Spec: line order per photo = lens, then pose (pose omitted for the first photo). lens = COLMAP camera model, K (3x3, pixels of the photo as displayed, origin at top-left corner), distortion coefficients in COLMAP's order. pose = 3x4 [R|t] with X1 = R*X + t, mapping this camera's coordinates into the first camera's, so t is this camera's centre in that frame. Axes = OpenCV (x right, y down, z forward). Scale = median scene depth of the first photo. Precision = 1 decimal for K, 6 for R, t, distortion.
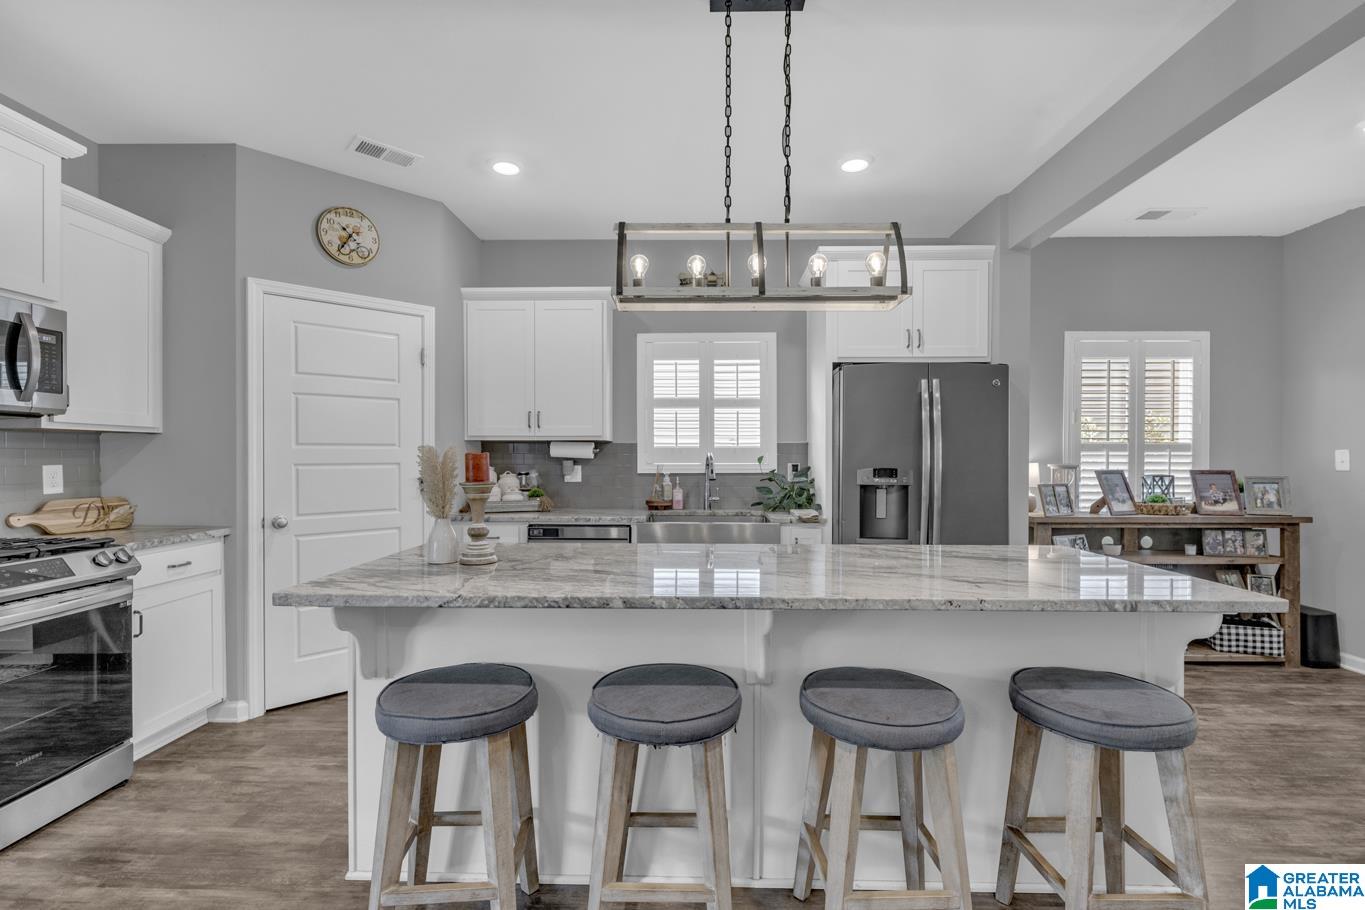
lens RADIAL K [[626.4, 0, 685.4], [0, 626.4, 456.3], [0, 0, 1]] dist [-0.000384, 0.000652]
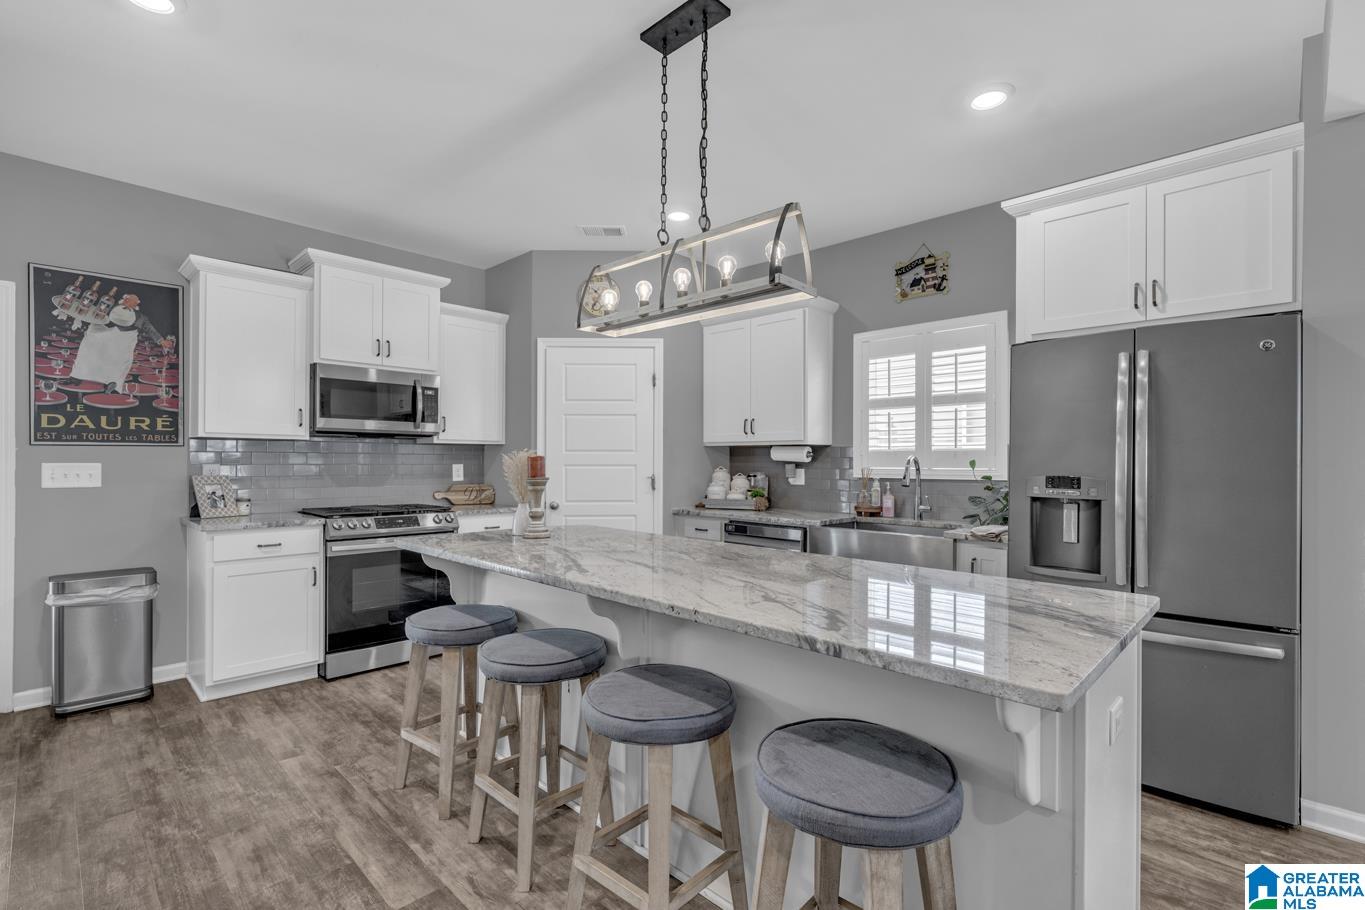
lens RADIAL K [[626.4, 0, 680.1], [0, 626.4, 457.0], [0, 0, 1]] dist [-0.000384, 0.000652]
pose [[0.732834, -0.000921, -0.680406, 0.406714], [-0.003460, 0.999981, -0.005080, 0.000945], [0.680398, 0.006077, 0.732817, 0.107734]]
